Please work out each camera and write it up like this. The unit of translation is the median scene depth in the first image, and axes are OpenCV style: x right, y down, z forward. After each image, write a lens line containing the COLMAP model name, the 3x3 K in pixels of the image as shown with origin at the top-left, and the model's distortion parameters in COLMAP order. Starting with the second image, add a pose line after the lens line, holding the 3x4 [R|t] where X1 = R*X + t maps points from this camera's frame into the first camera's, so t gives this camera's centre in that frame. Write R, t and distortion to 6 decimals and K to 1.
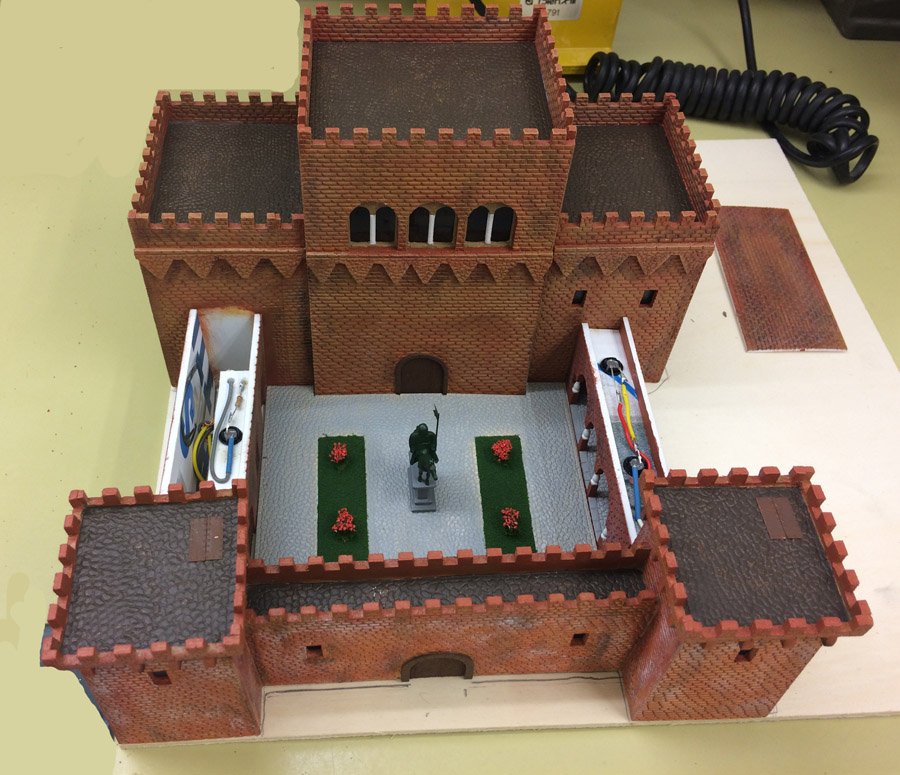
lens RADIAL K [[894.6, 0, 396.0], [0, 894.6, 389.0], [0, 0, 1]] dist [0.067790, 0.005550]
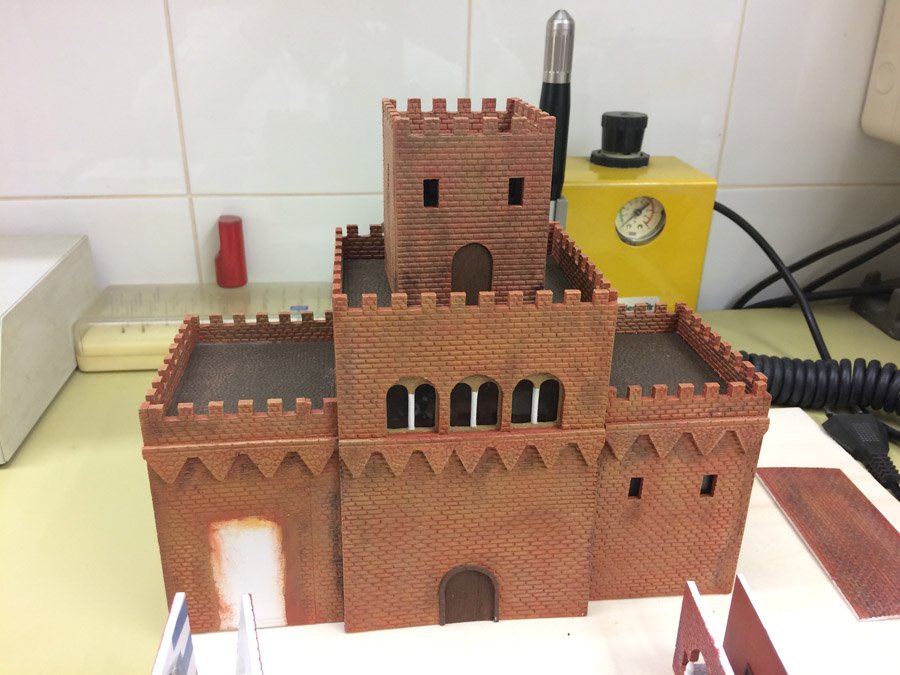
lens RADIAL K [[774.0, 0, 450.0], [0, 774.0, 337.5], [0, 0, 1]] dist [0.075224, -0.009579]
pose [[0.996079, -0.038802, 0.079504, -0.046157], [0.069911, 0.895953, -0.438612, 0.105345], [-0.054213, 0.442451, 0.895153, 0.242917]]
